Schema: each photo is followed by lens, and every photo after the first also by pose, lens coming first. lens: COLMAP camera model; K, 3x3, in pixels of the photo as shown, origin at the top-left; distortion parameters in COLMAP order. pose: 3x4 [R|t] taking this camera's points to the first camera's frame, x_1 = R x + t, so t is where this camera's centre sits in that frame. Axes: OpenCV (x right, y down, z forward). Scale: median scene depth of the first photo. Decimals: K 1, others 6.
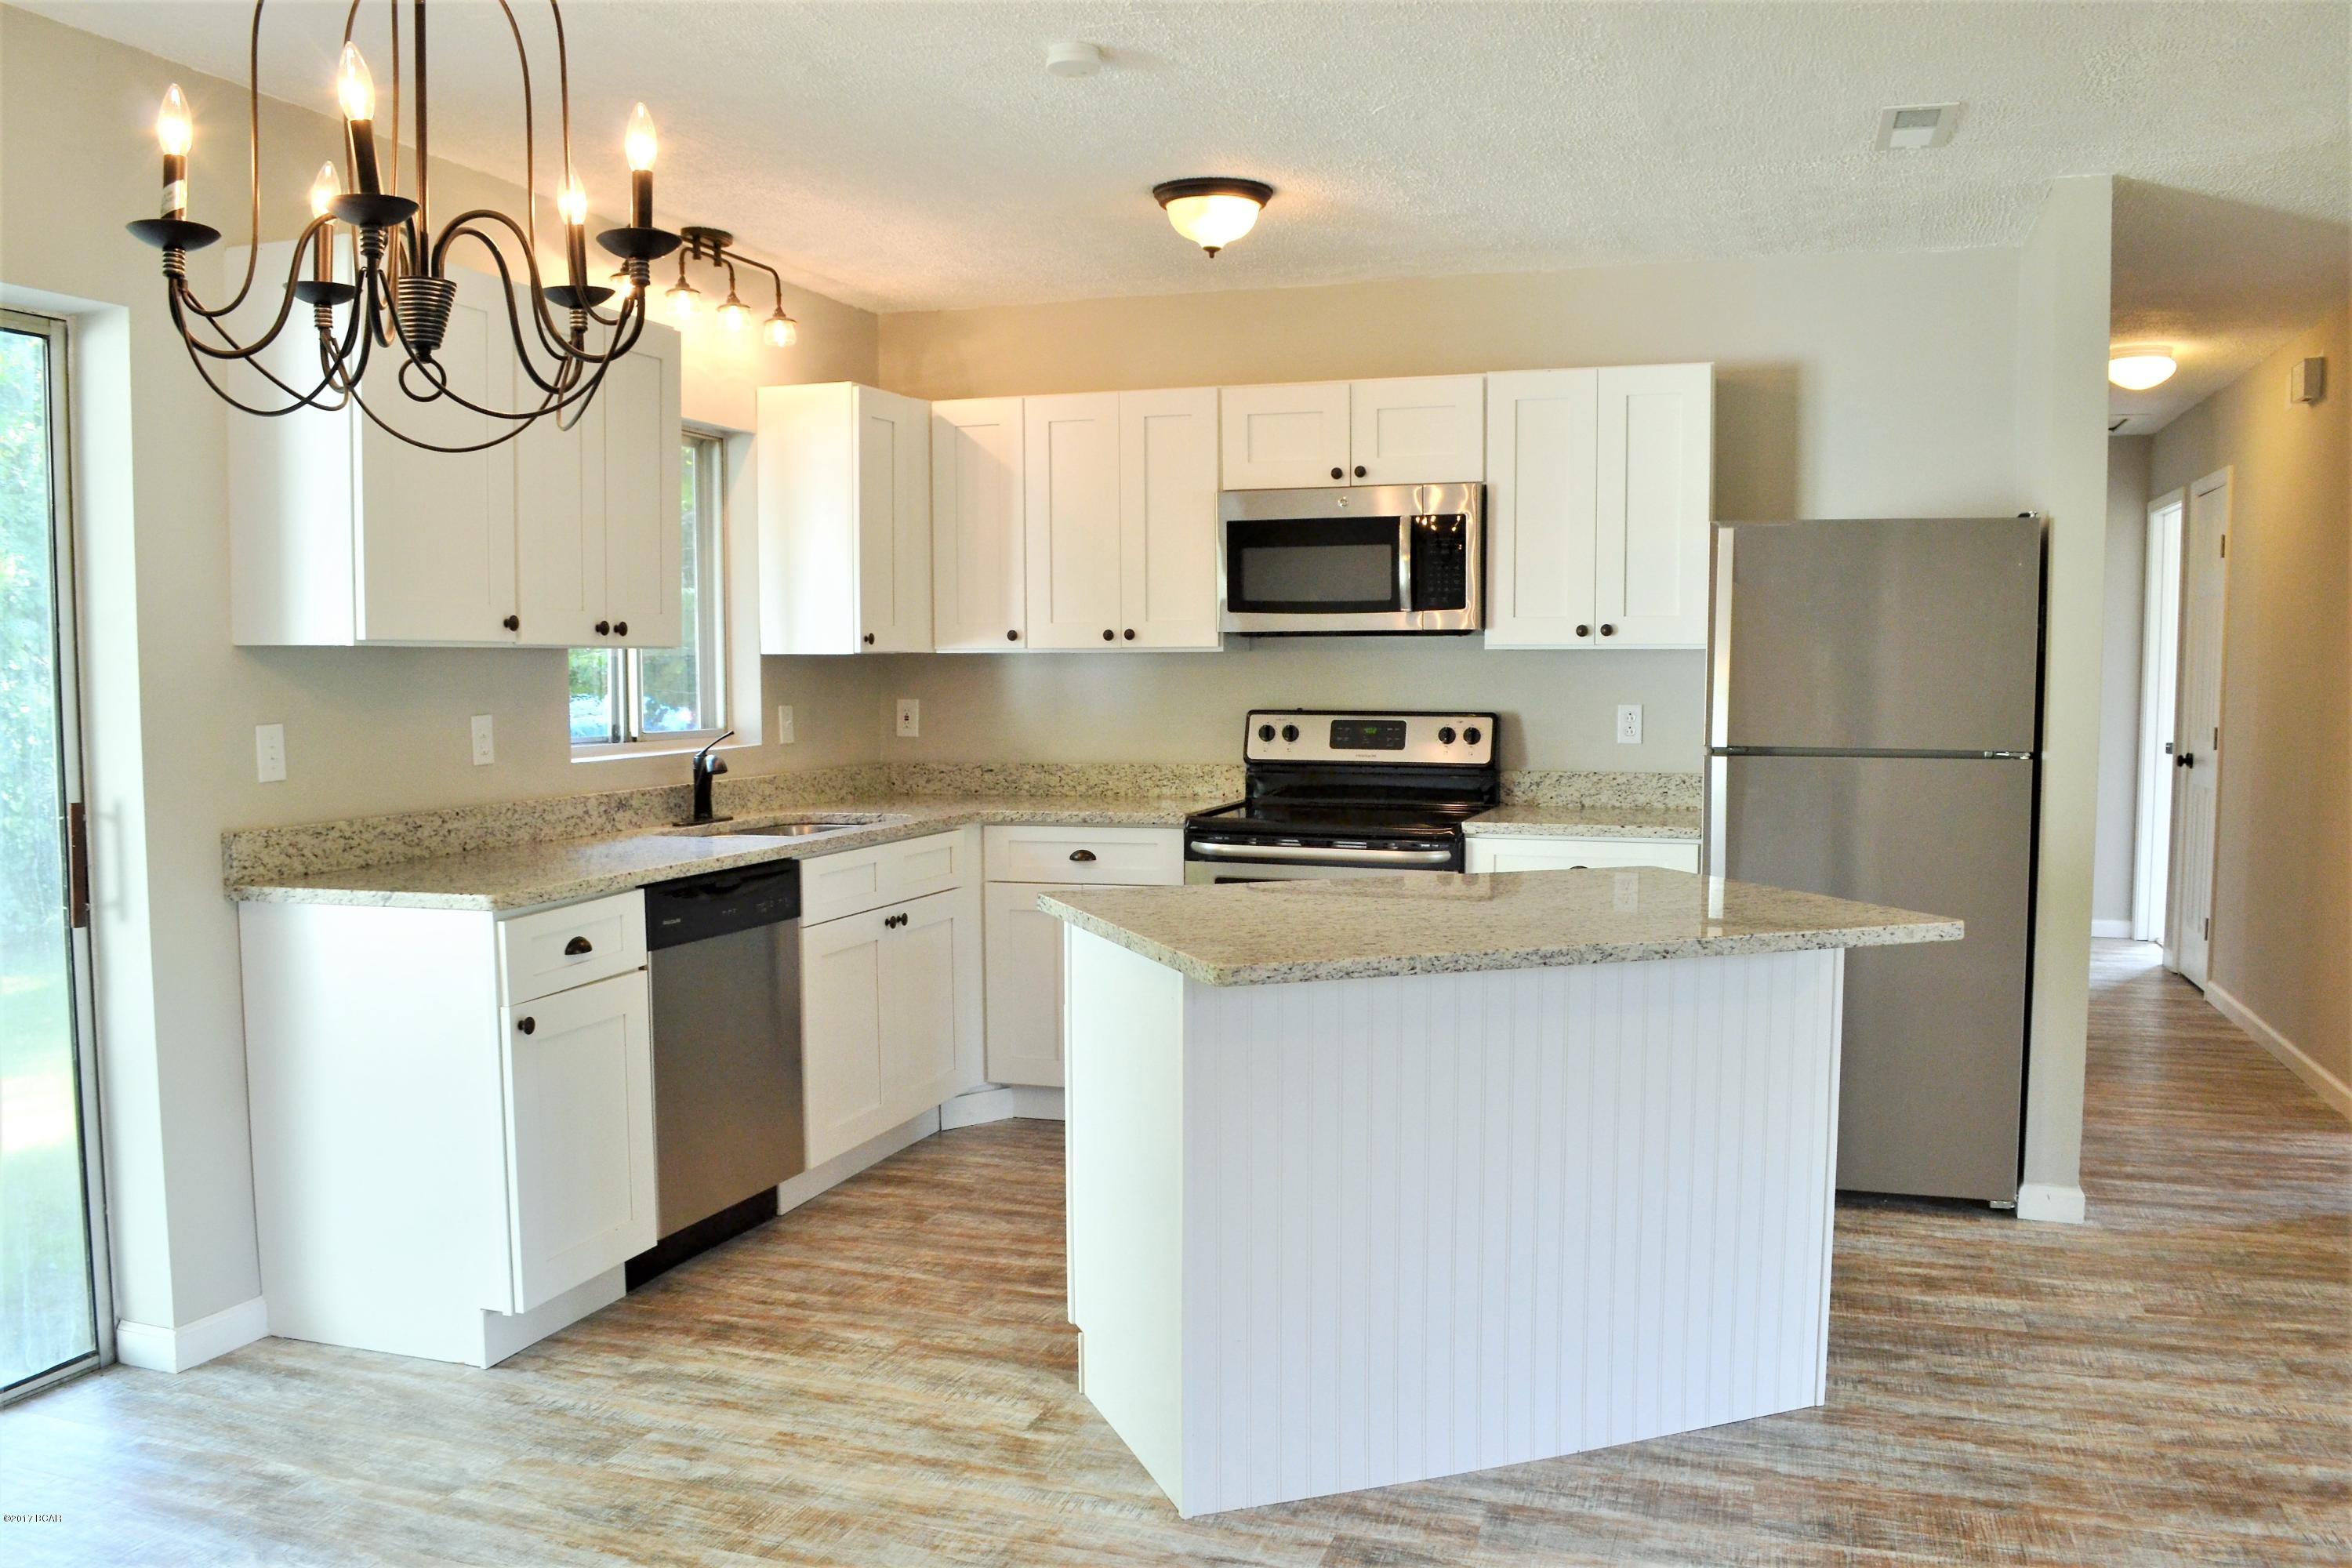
lens RADIAL K [[1890.1, 0, 1183.3], [0, 1890.1, 816.6], [0, 0, 1]] dist [-0.081541, 0.014339]
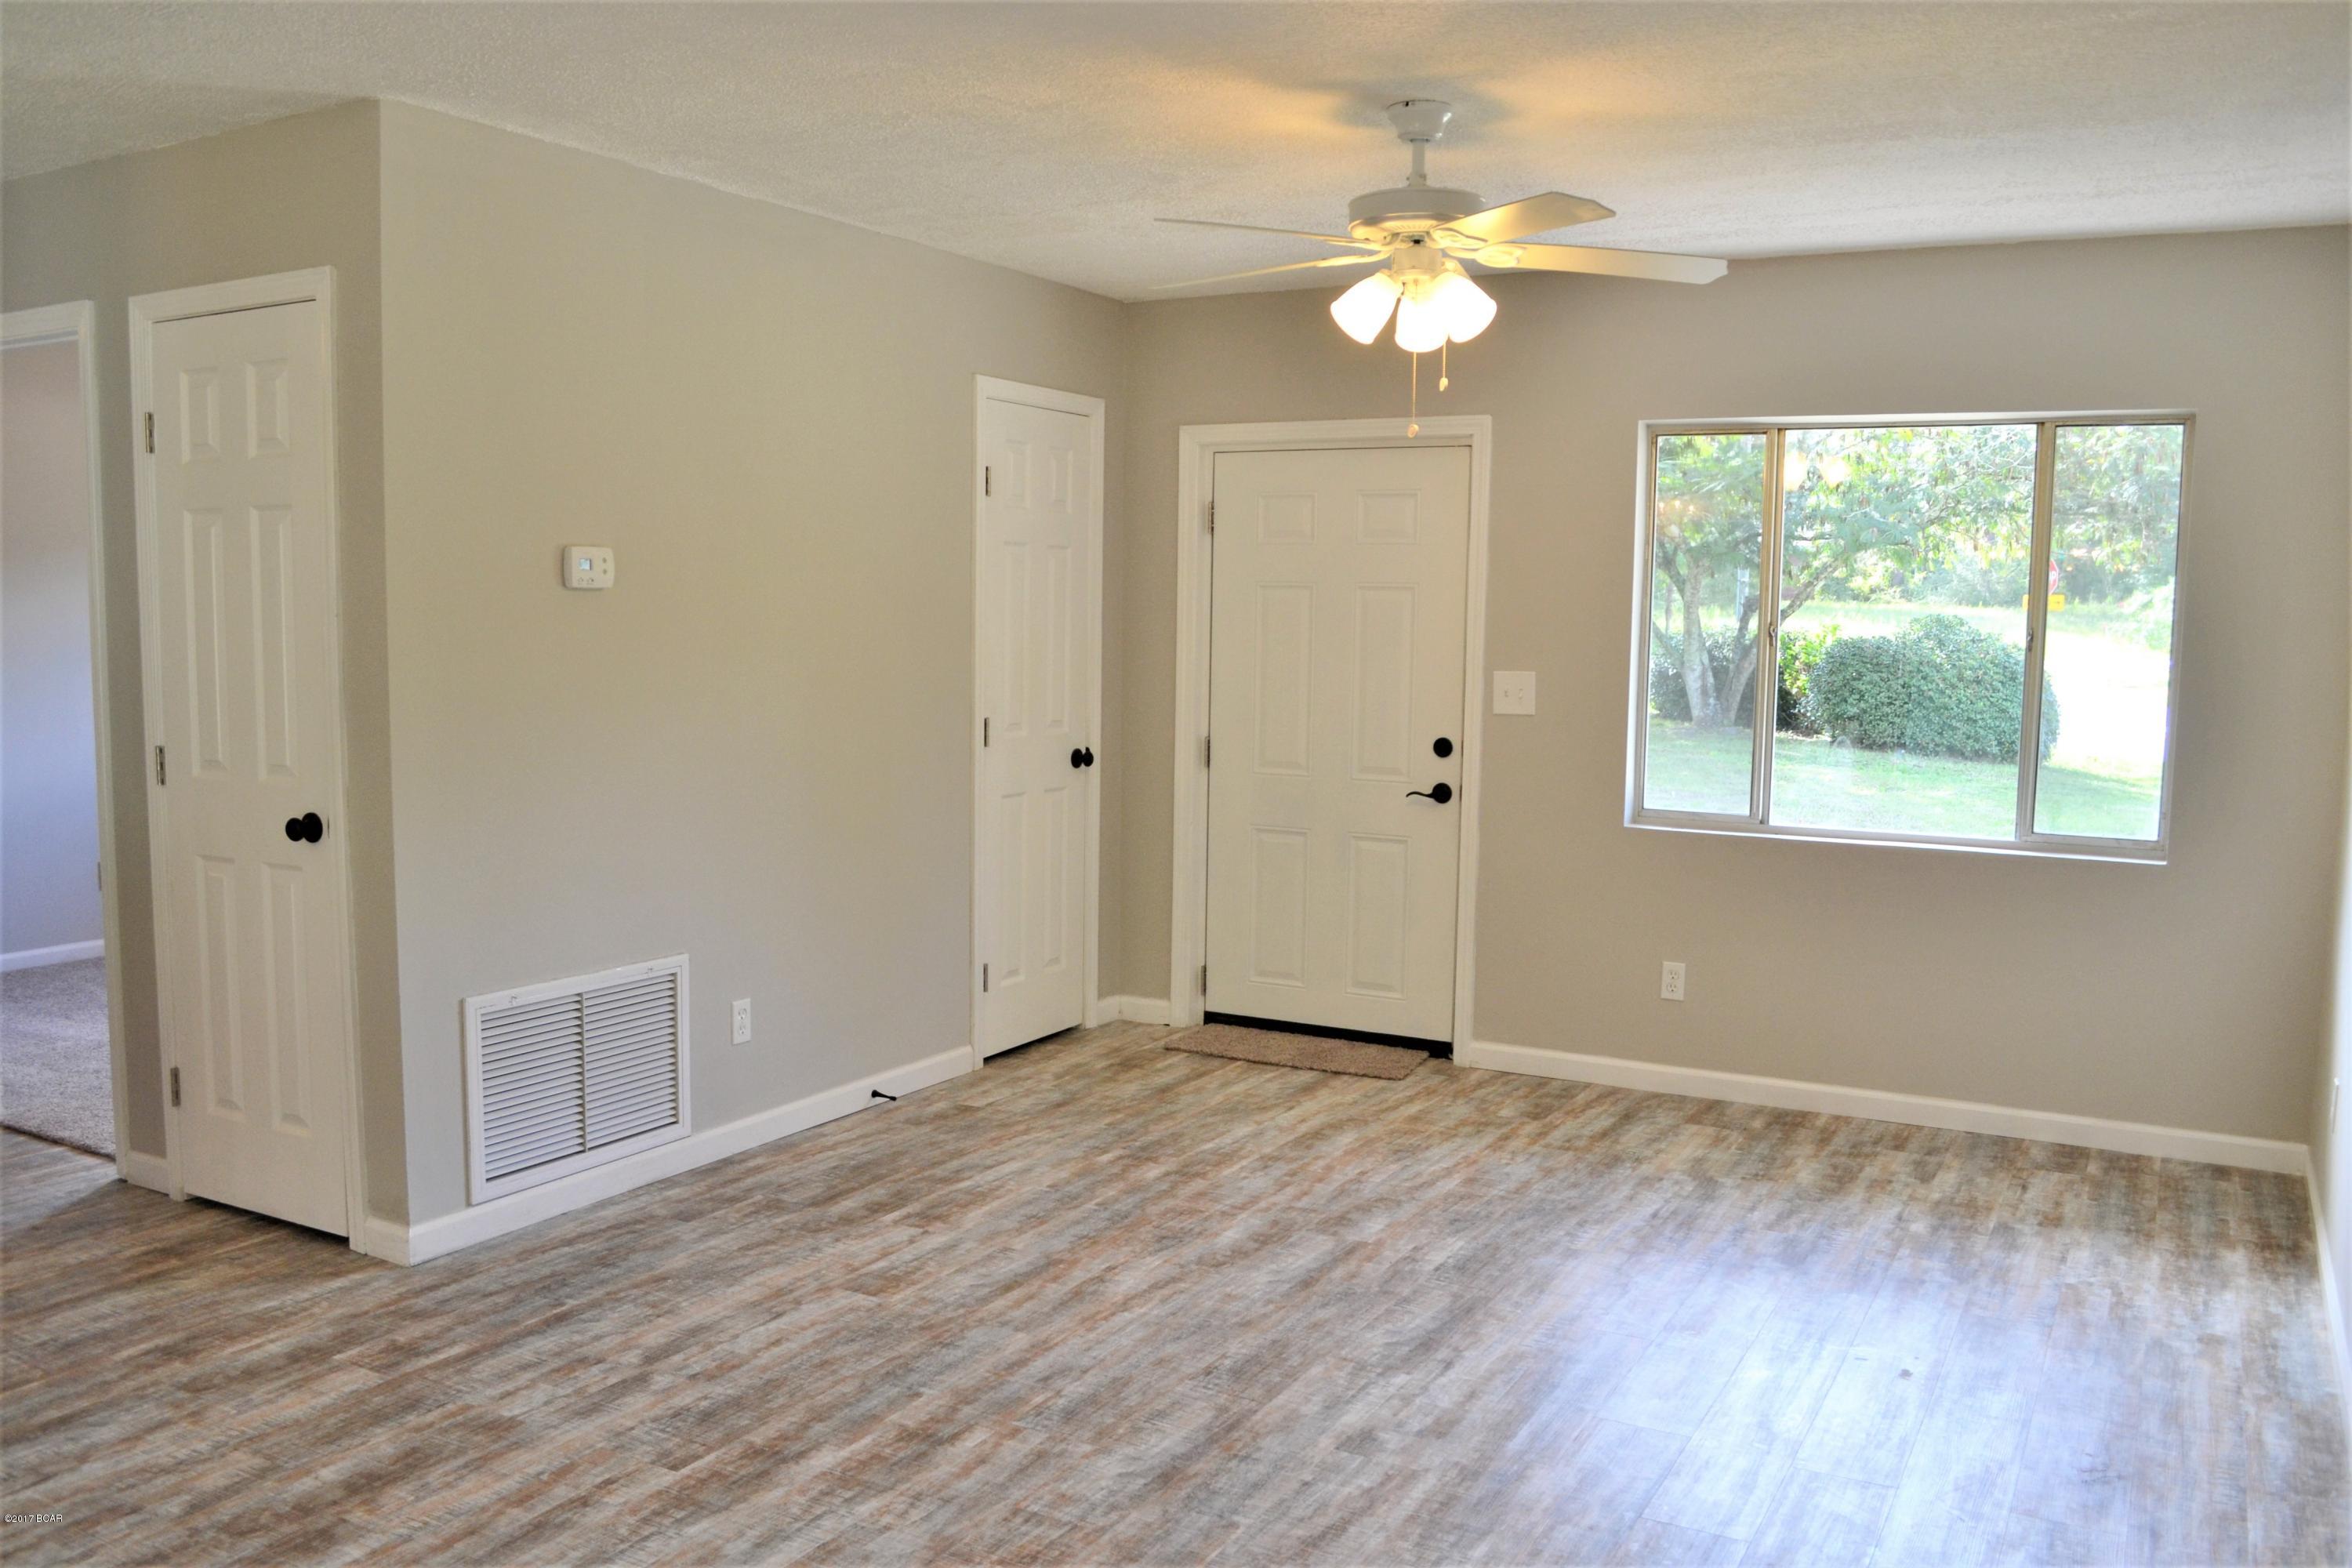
lens RADIAL K [[1890.1, 0, 1188.3], [0, 1890.1, 829.7], [0, 0, 1]] dist [-0.081541, 0.014339]
pose [[0.184904, -0.113766, 0.976150, -0.183431], [0.066594, 0.992444, 0.103051, -0.049151], [-0.980498, 0.045952, 0.191083, 0.255879]]
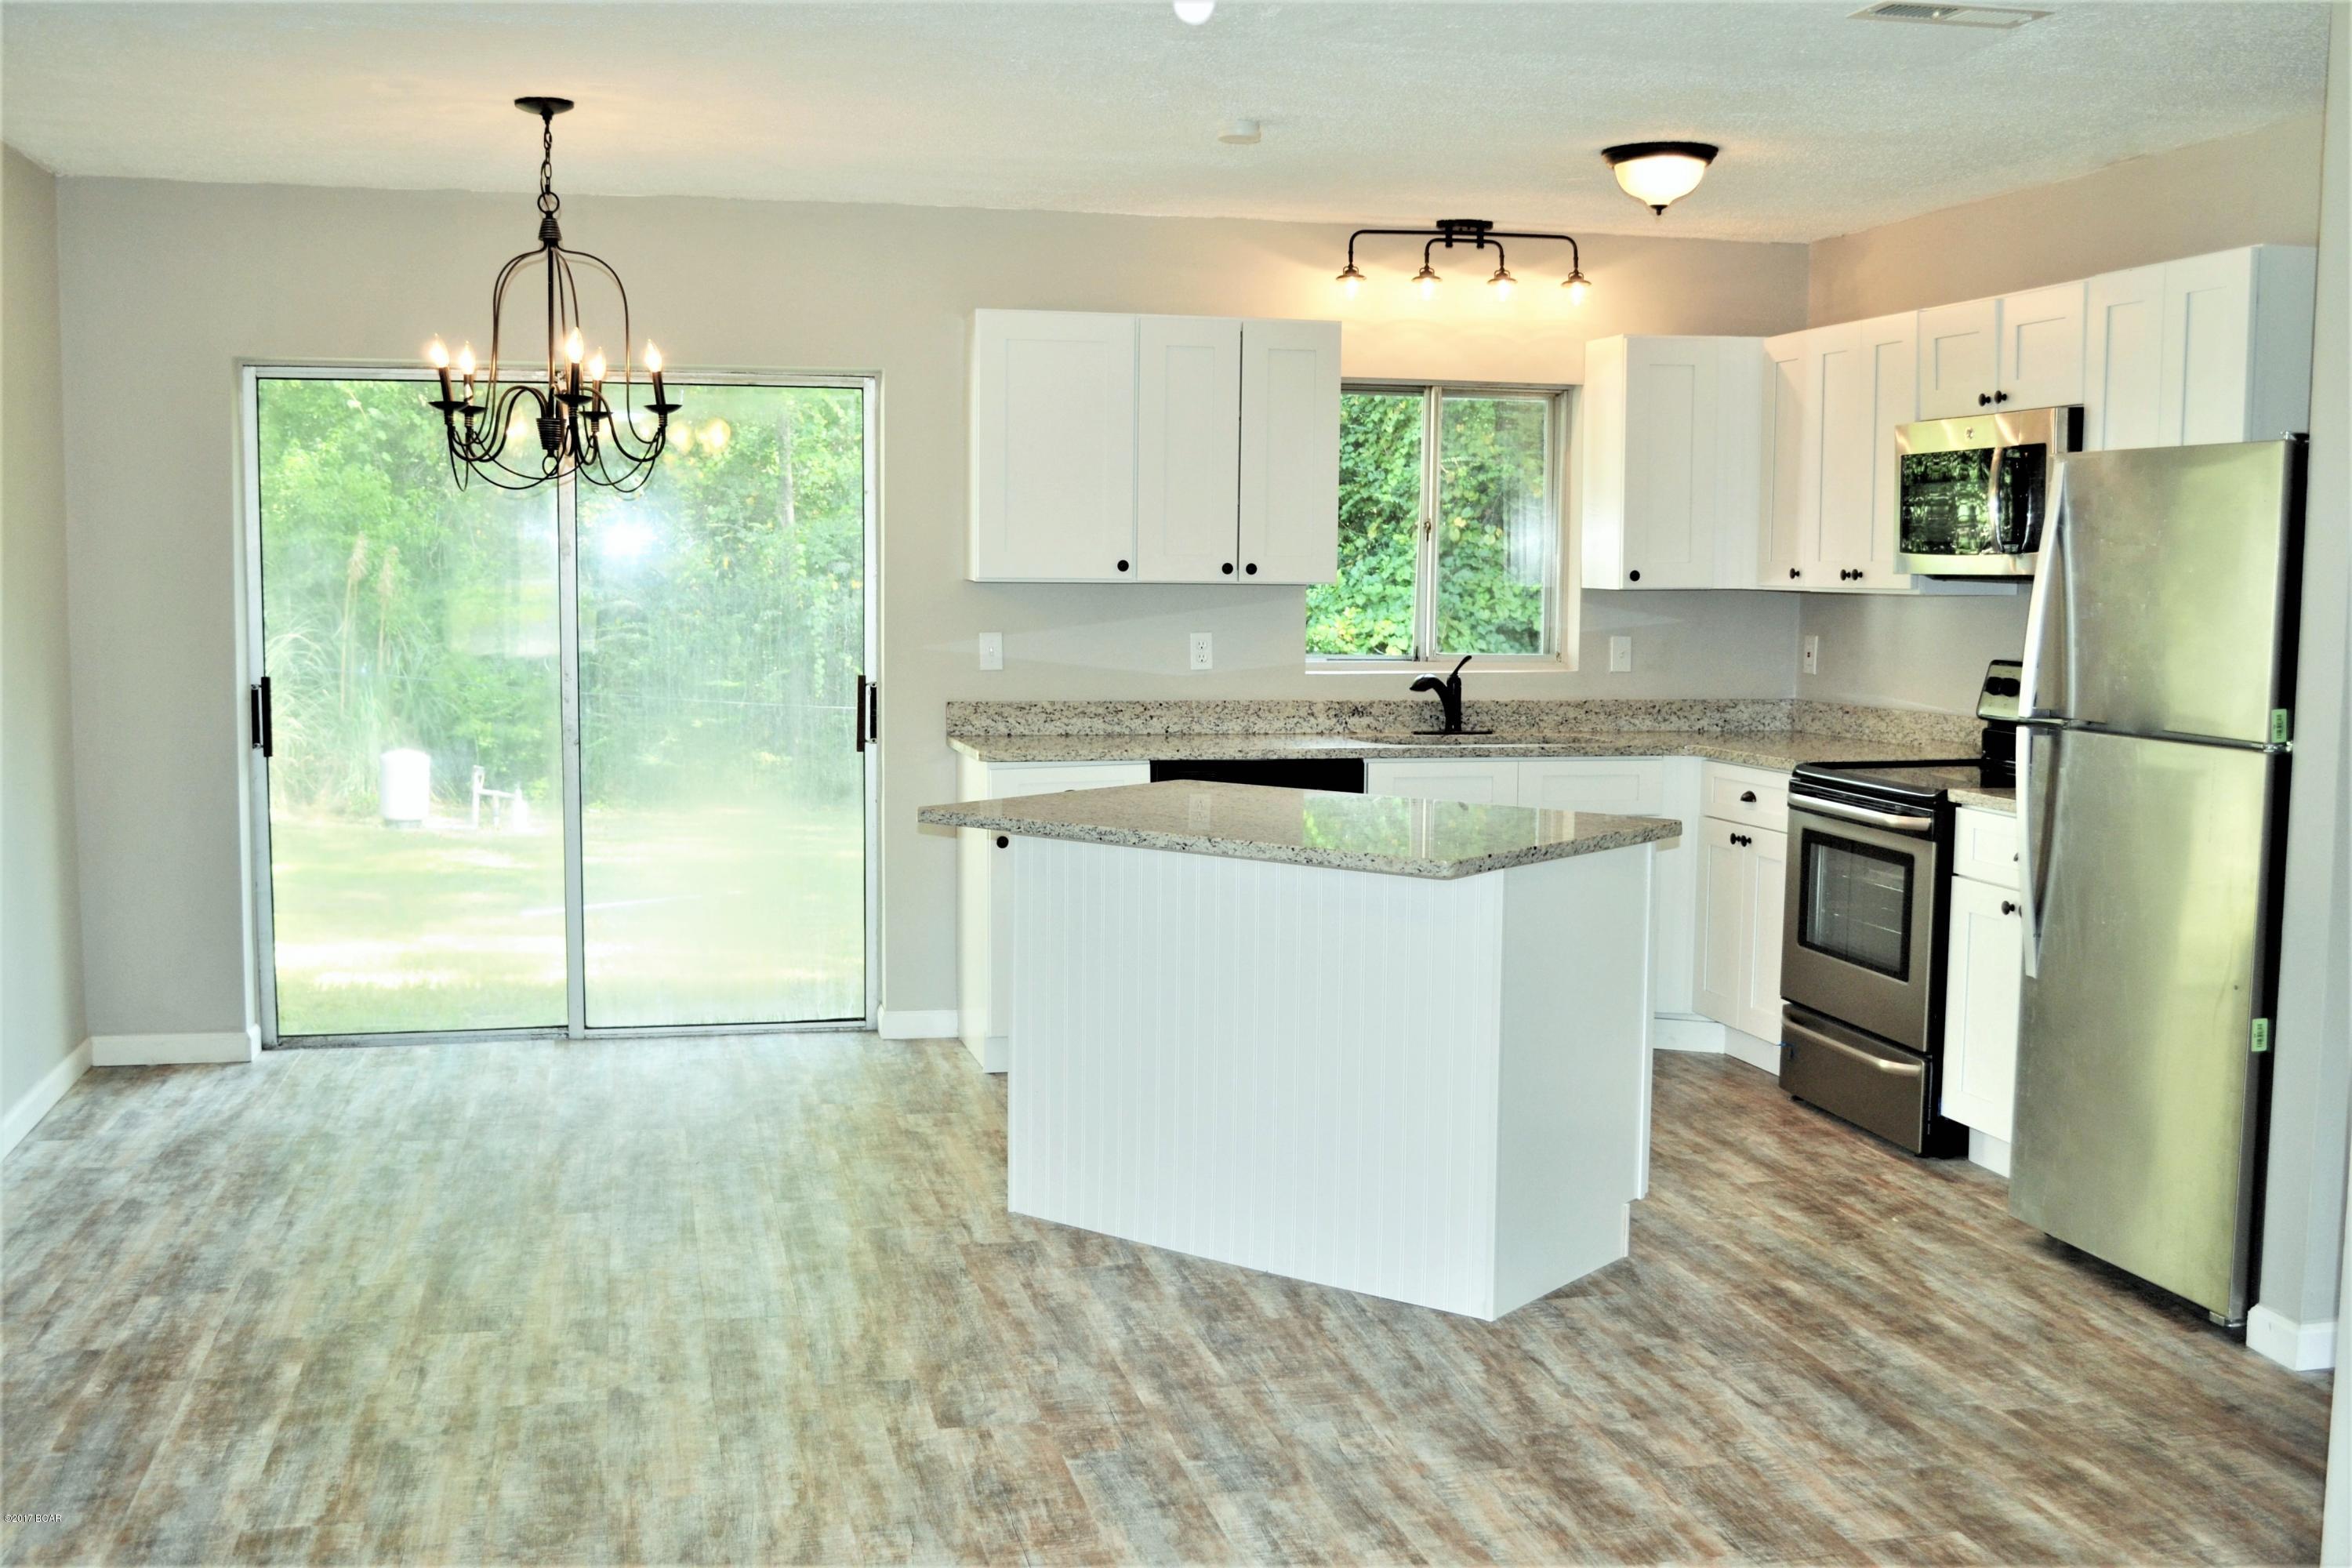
lens RADIAL K [[2423.5, 0, 1171.6], [0, 2423.5, 800.0], [0, 0, 1]] dist [-0.058015, 0.000000]
pose [[0.518772, 0.089754, -0.850188, 1.198794], [-0.078104, 0.995291, 0.057415, -0.036806], [0.851338, 0.036618, 0.523339, 0.101198]]
